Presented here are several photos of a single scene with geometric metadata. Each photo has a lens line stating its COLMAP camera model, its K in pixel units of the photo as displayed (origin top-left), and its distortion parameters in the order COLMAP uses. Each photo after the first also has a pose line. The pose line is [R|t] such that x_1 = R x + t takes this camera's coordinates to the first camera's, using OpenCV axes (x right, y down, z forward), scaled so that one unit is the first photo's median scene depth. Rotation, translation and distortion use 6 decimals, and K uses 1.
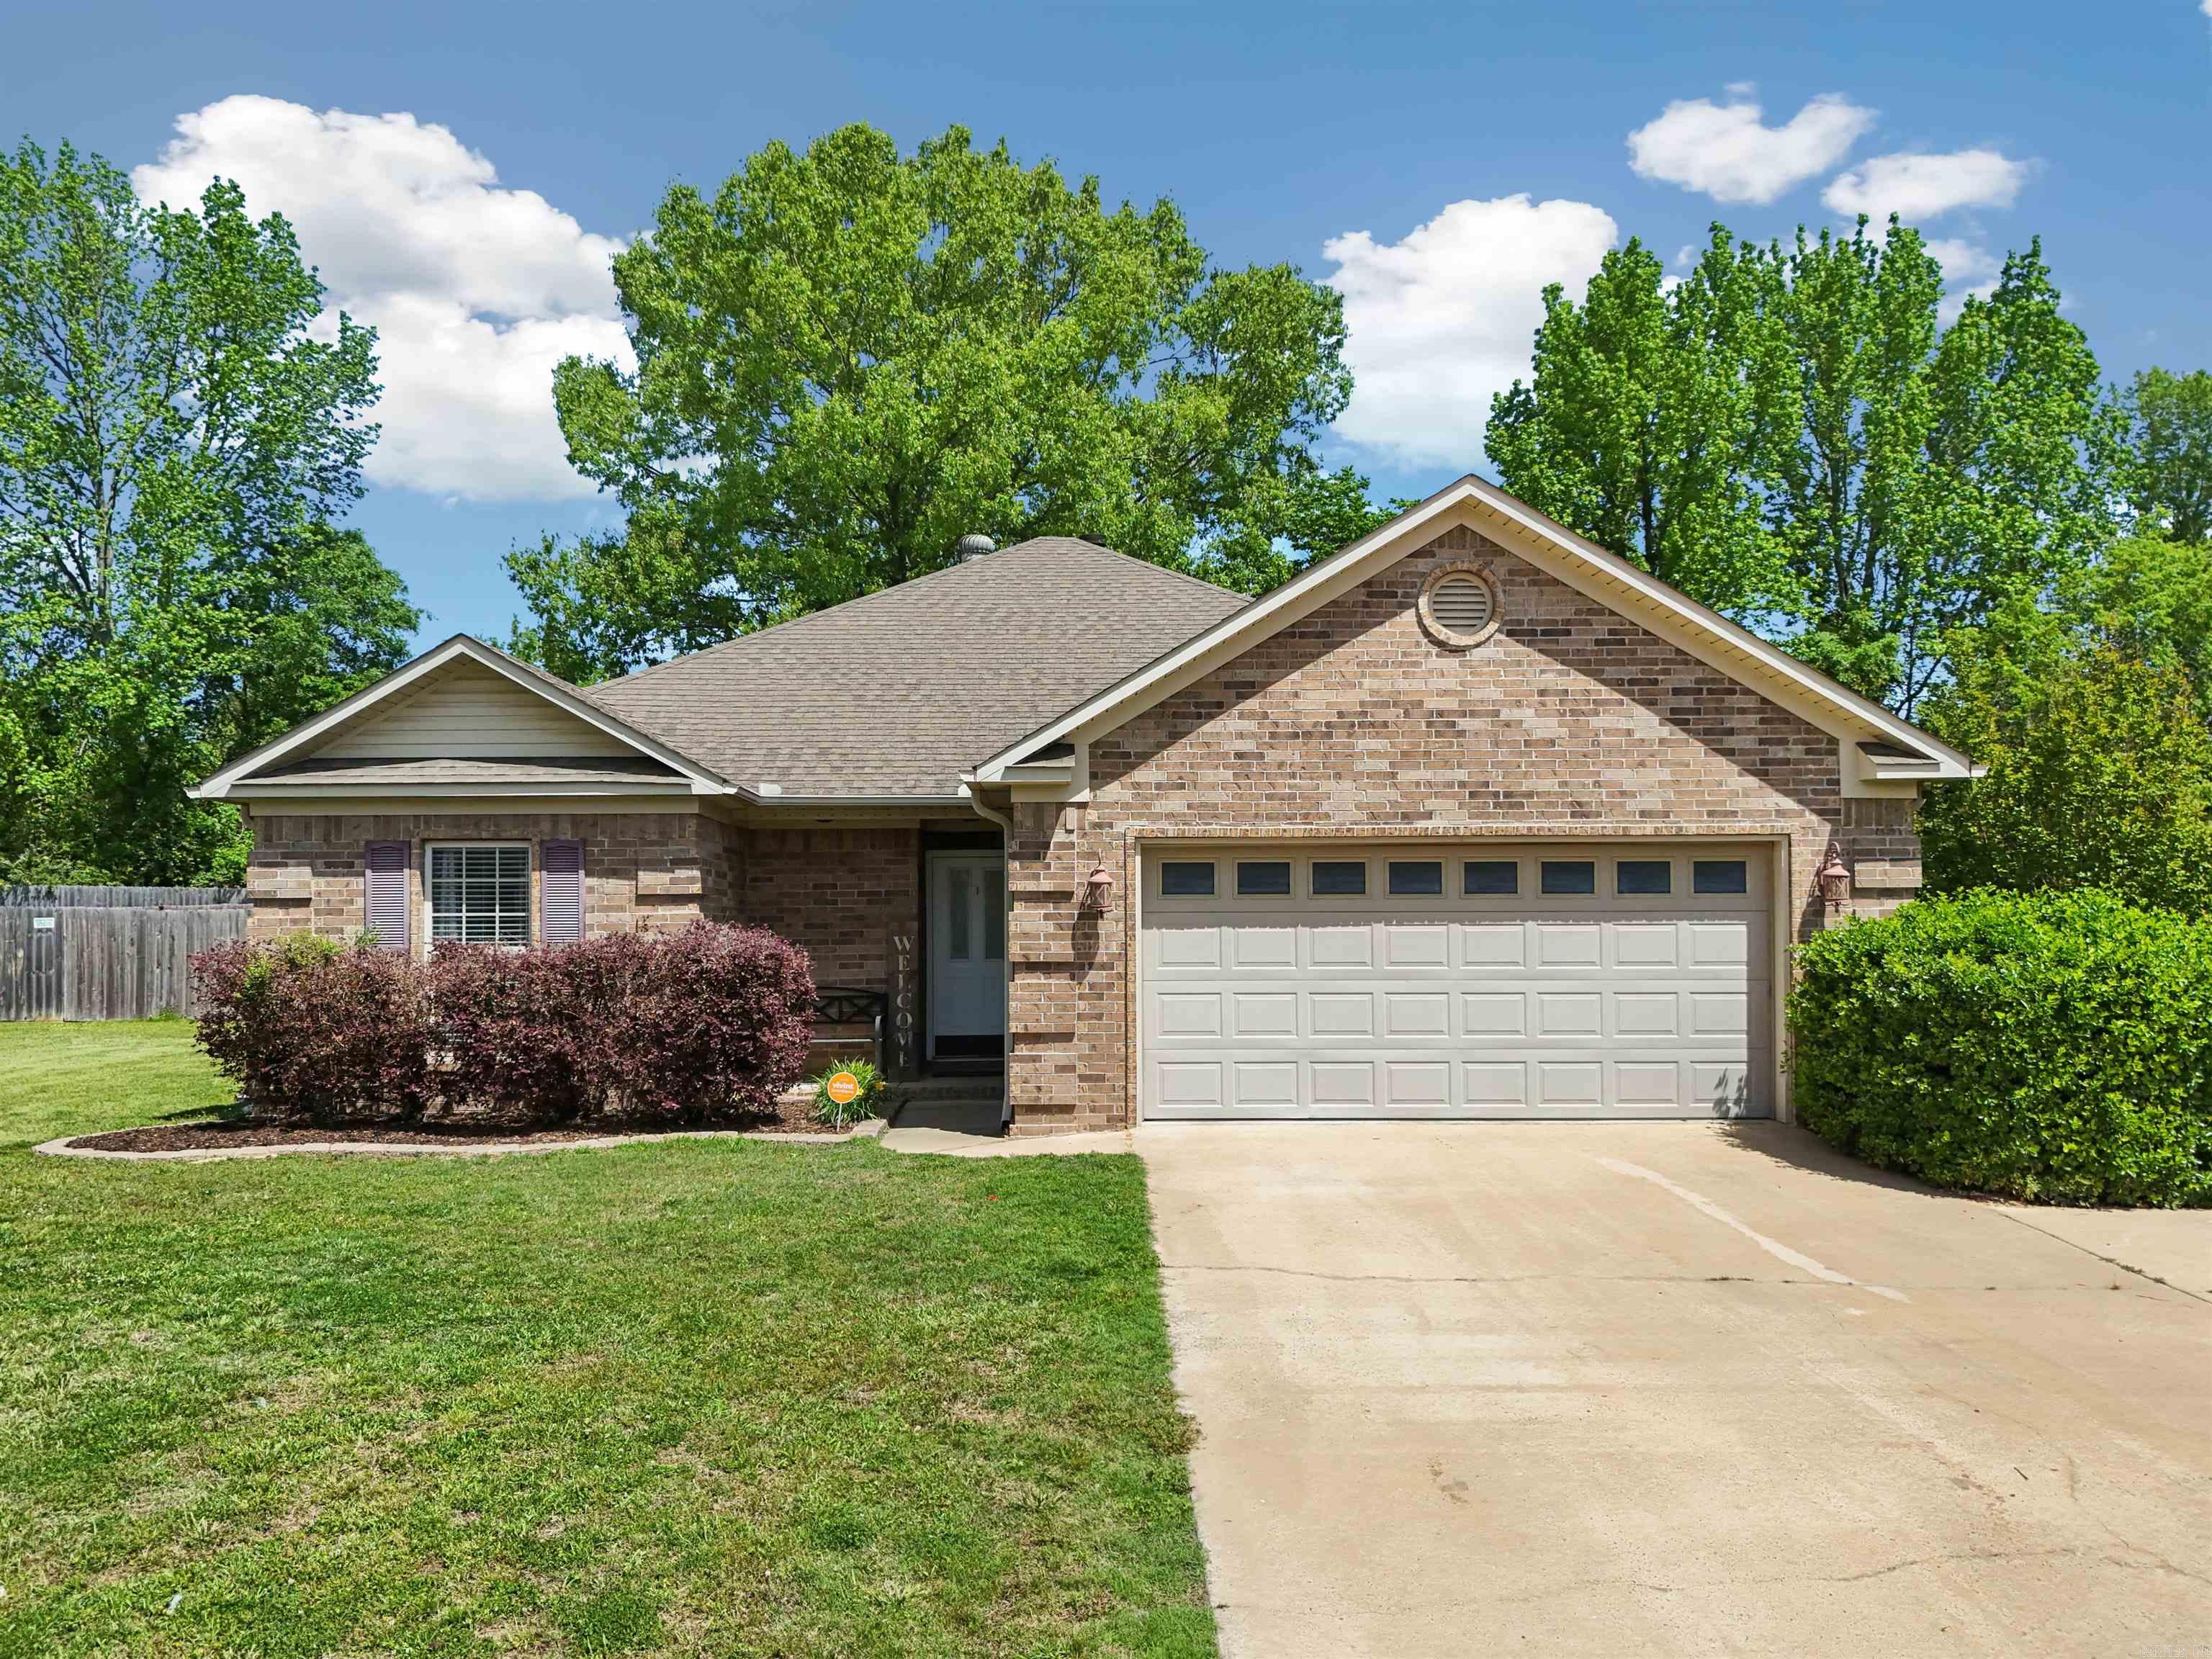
lens RADIAL K [[1724.9, 0, 1115.9], [0, 1724.9, 856.0], [0, 0, 1]] dist [0.085743, 0.000645]
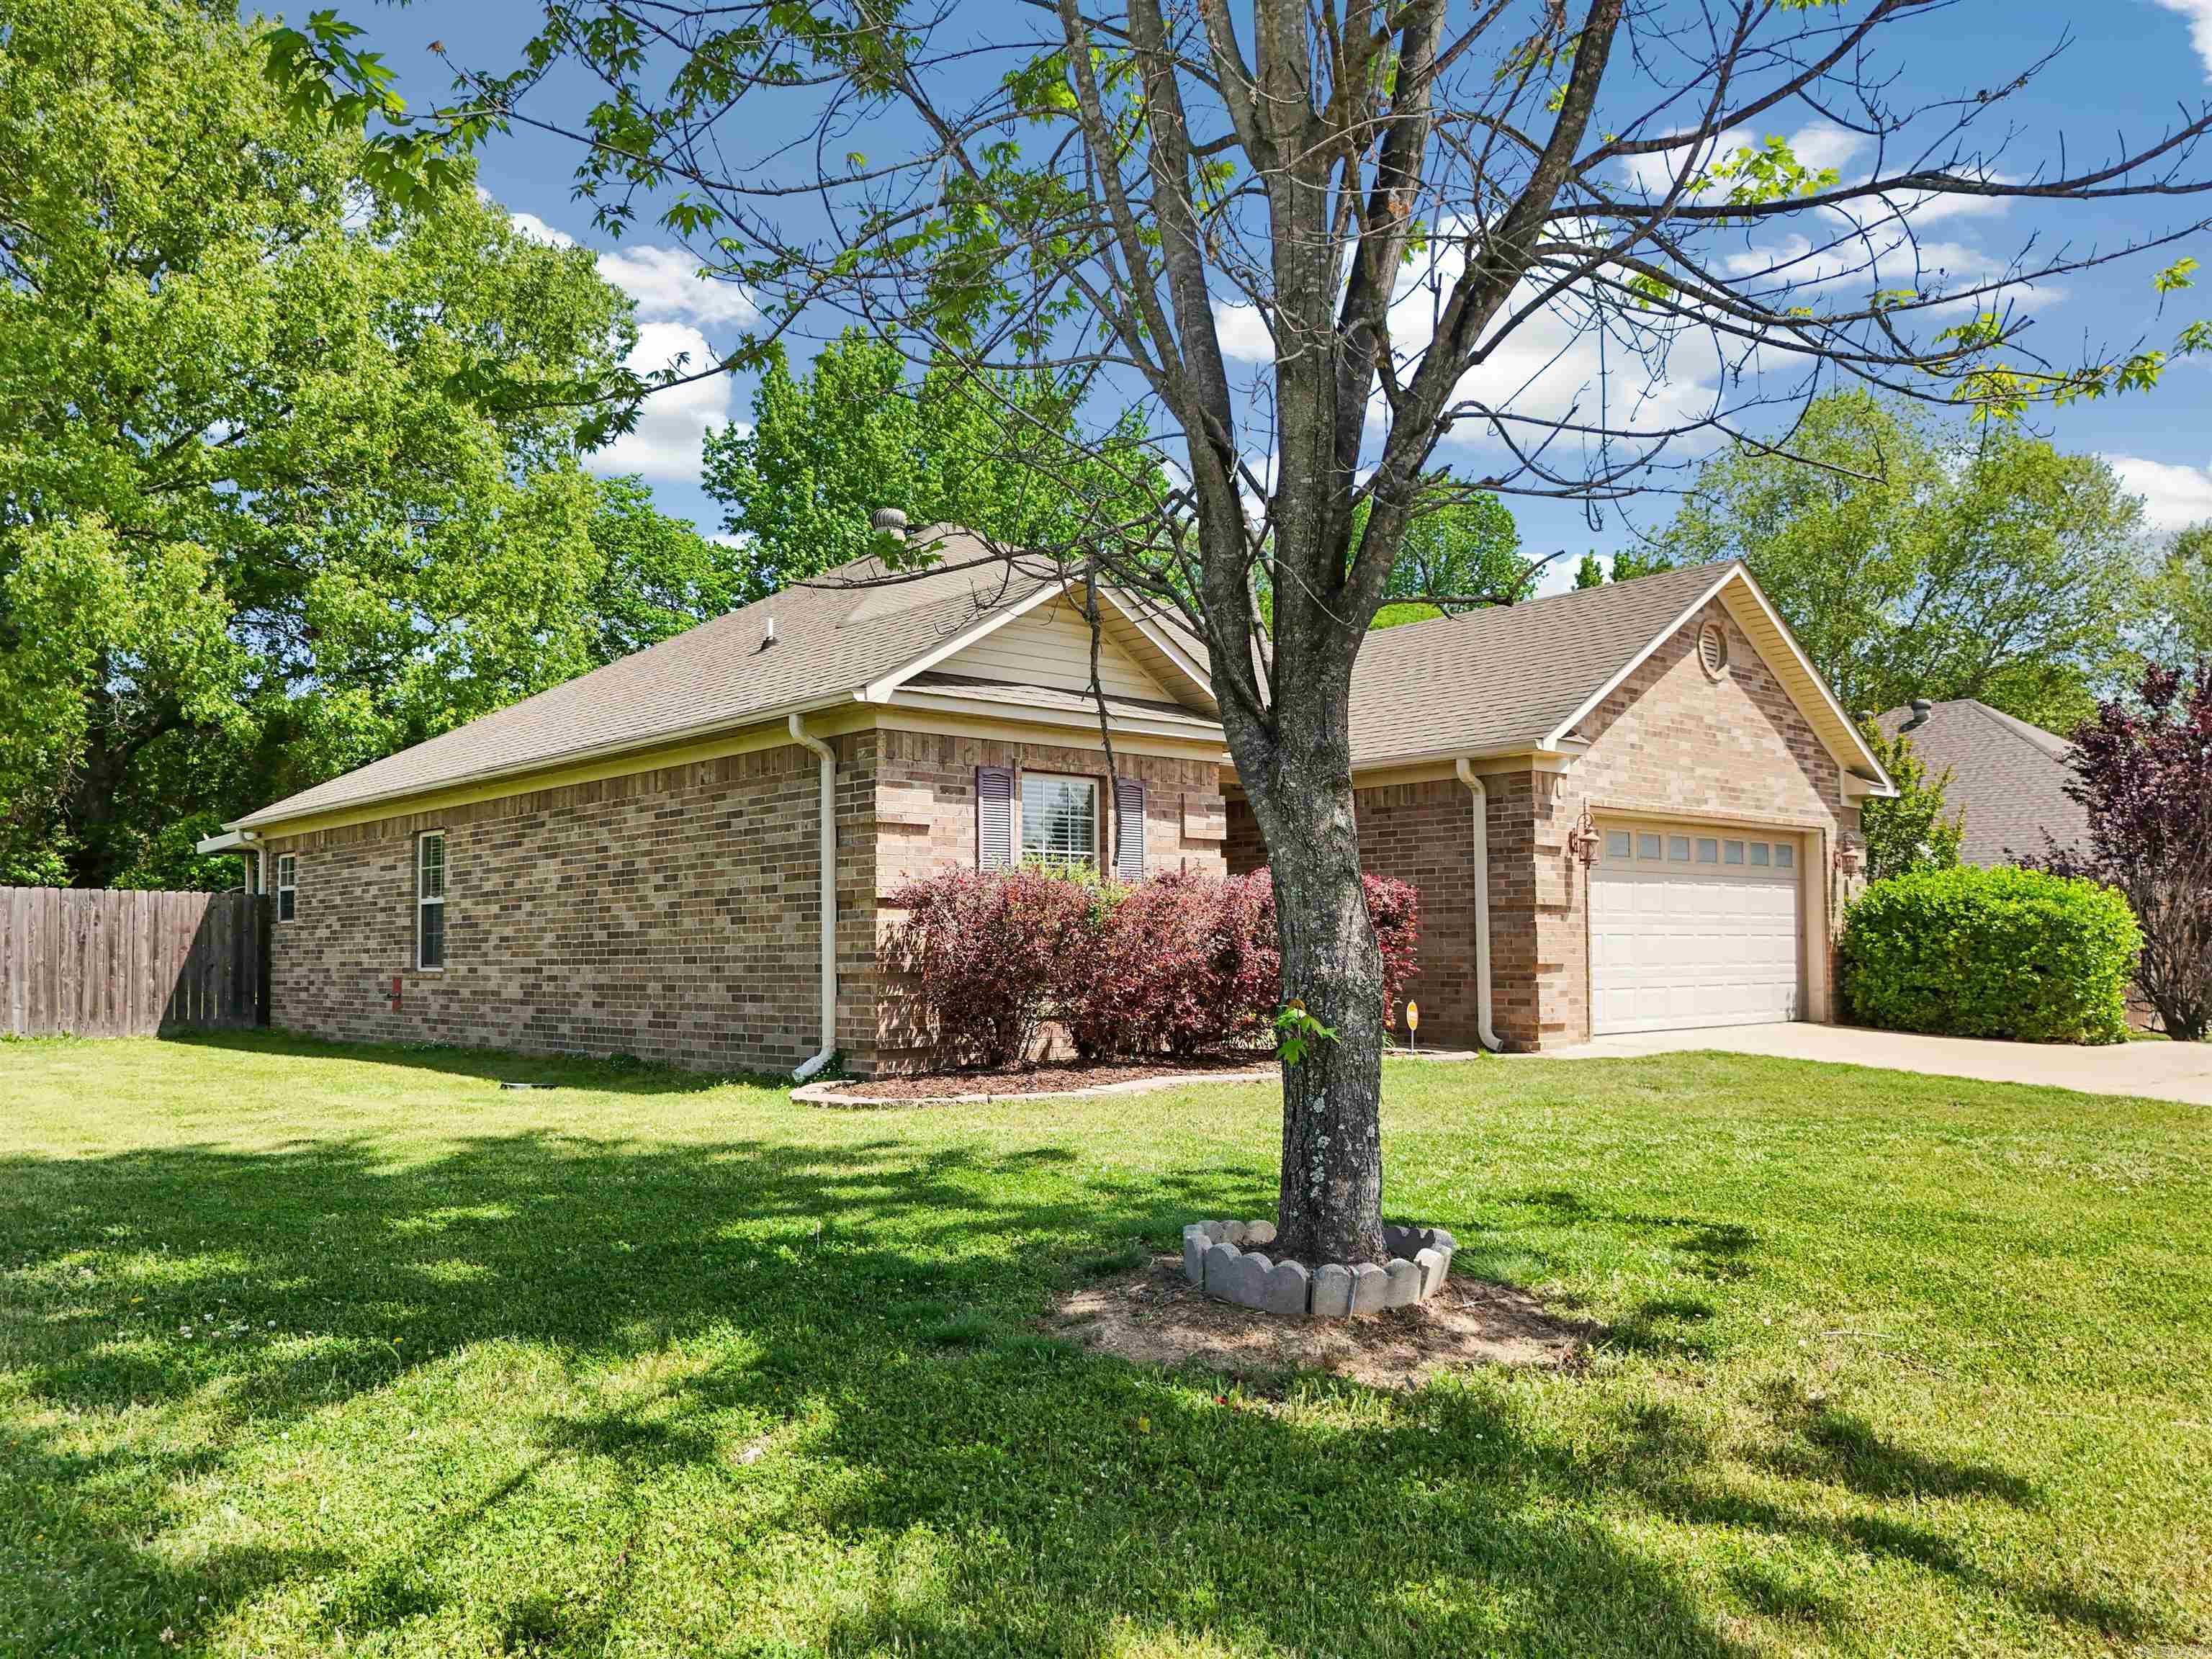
lens RADIAL K [[1742.5, 0, 1106.0], [0, 1742.5, 829.5], [0, 0, 1]] dist [-0.008720, -0.001953]
pose [[0.752938, 0.047225, 0.656395, -1.057045], [-0.021000, 0.998638, -0.047759, 0.072622], [-0.657756, 0.022175, 0.752904, 0.286922]]
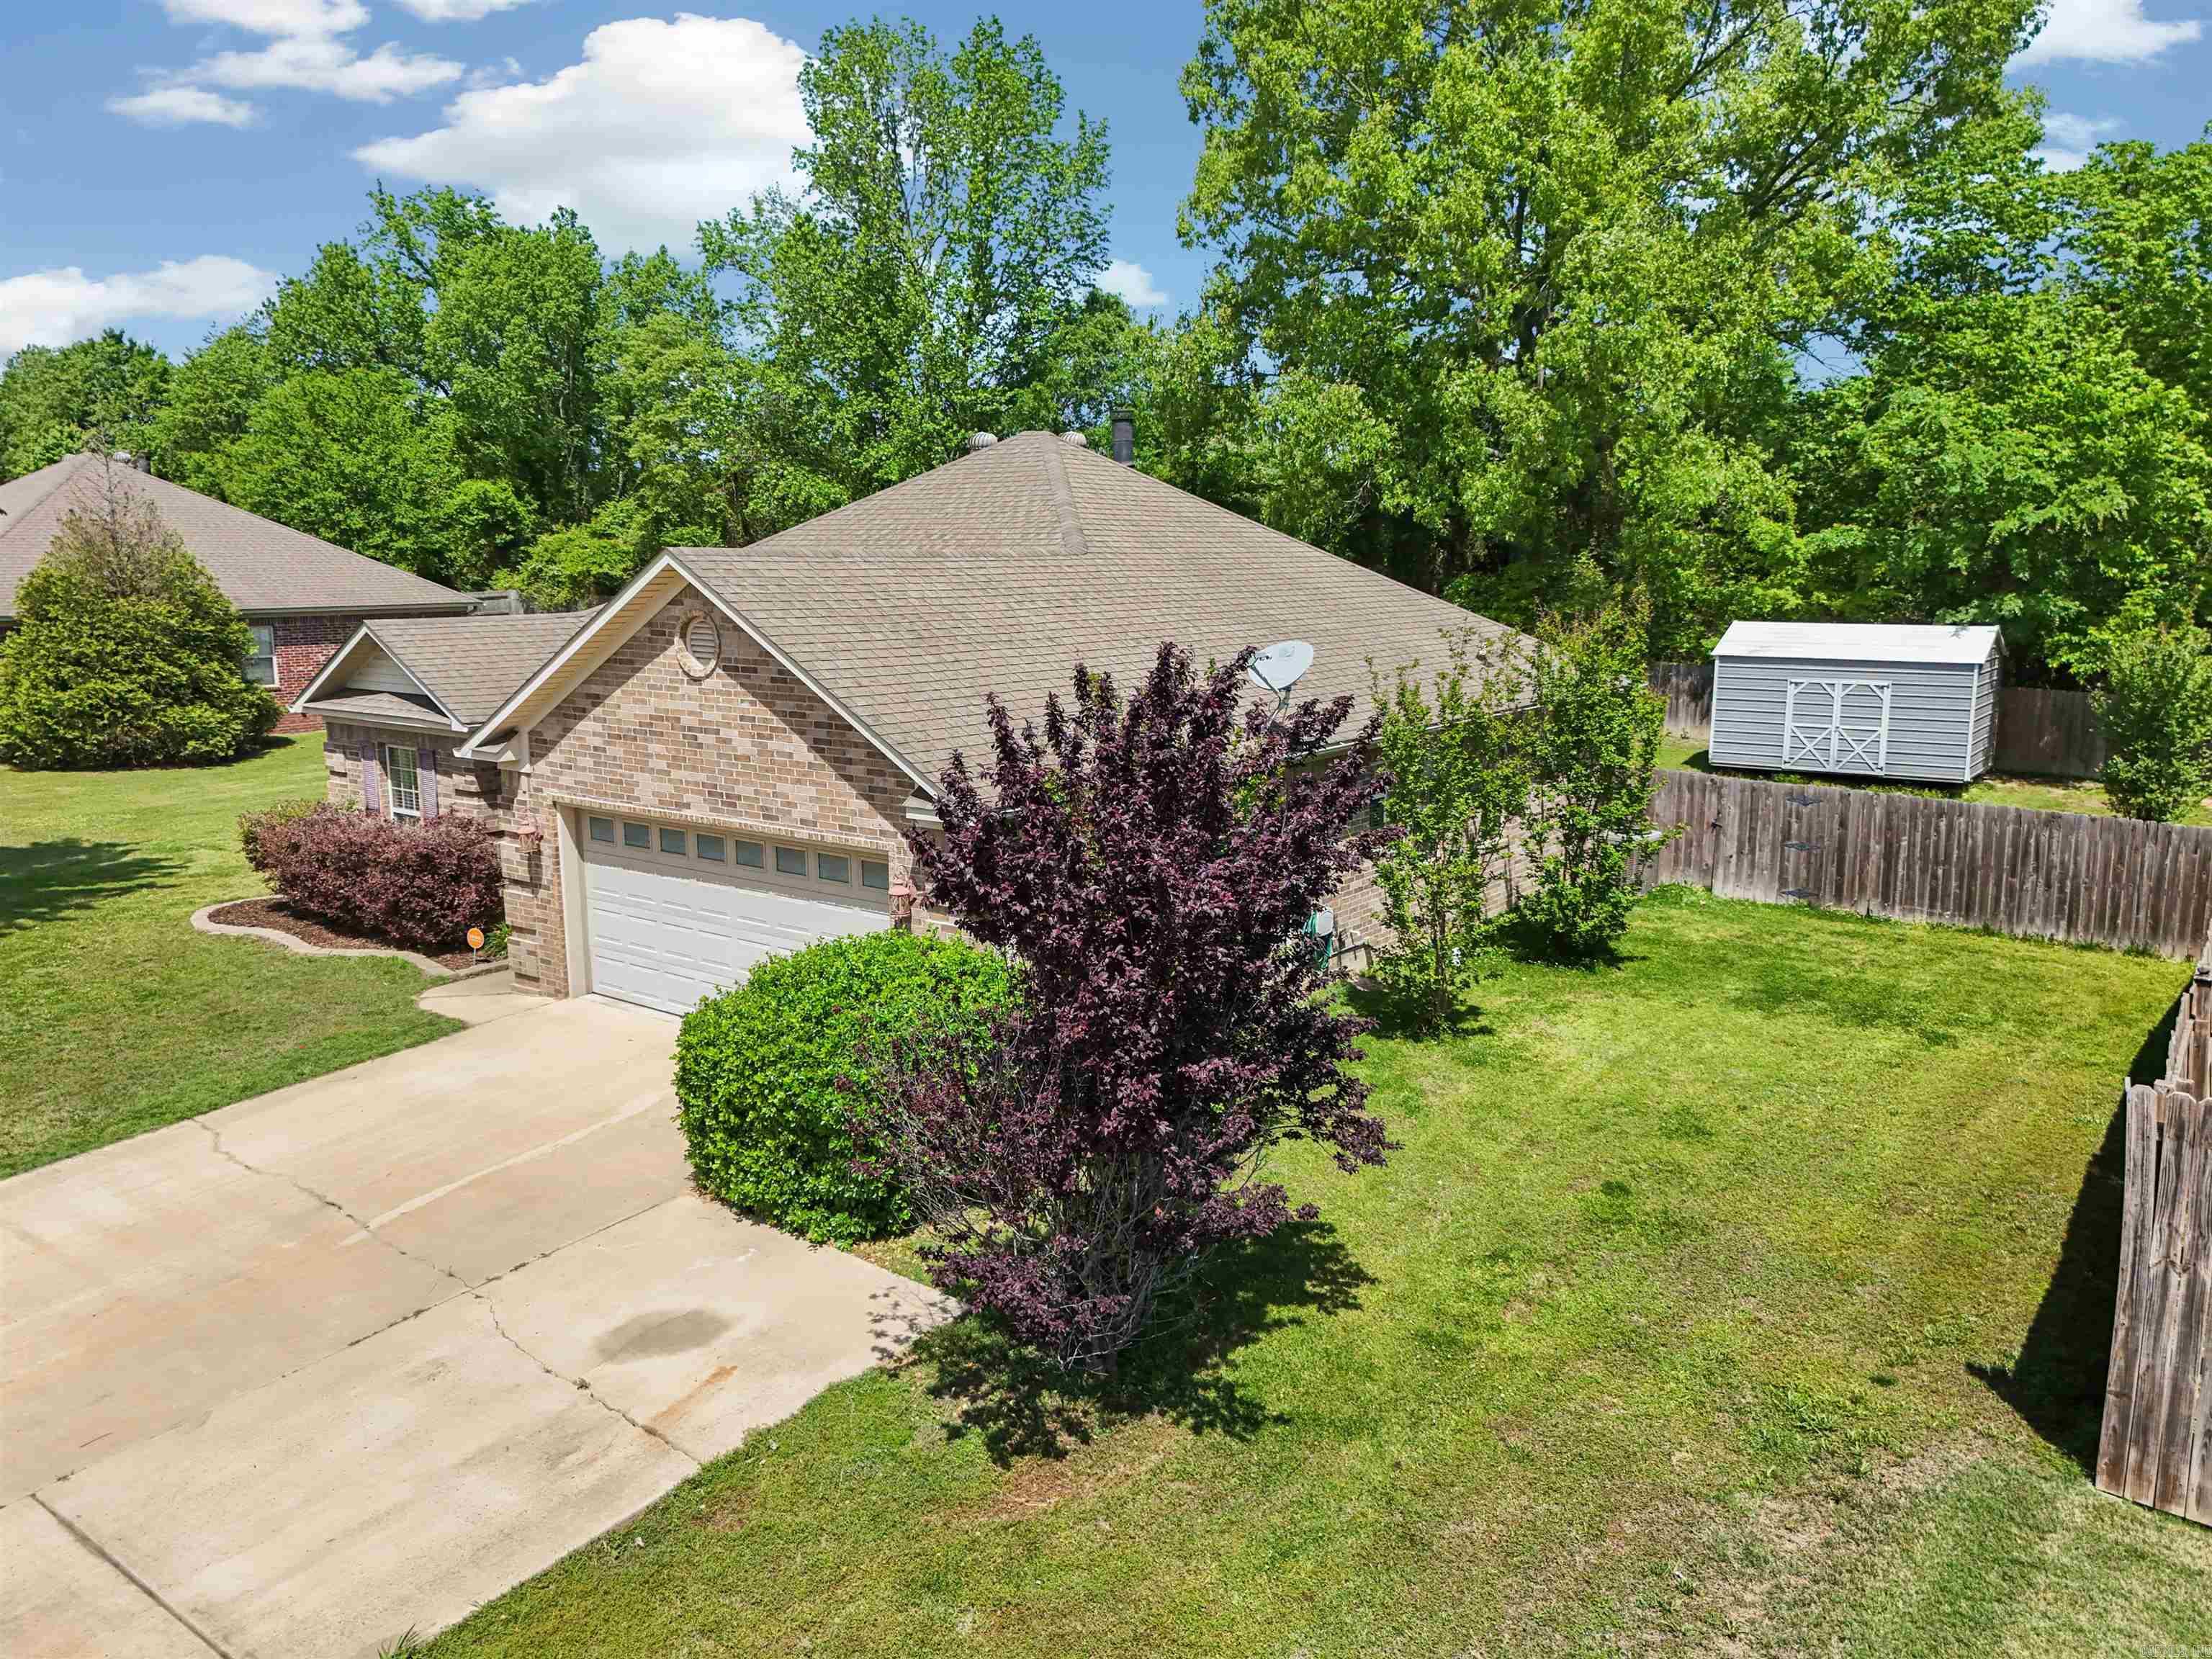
lens RADIAL K [[1724.9, 0, 1115.9], [0, 1724.9, 856.0], [0, 0, 1]] dist [0.085743, 0.000645]
pose [[0.770998, 0.120962, -0.625245, 1.245875], [0.019842, 0.976756, 0.213435, -0.258148], [0.636529, -0.176964, 0.750676, 0.218369]]
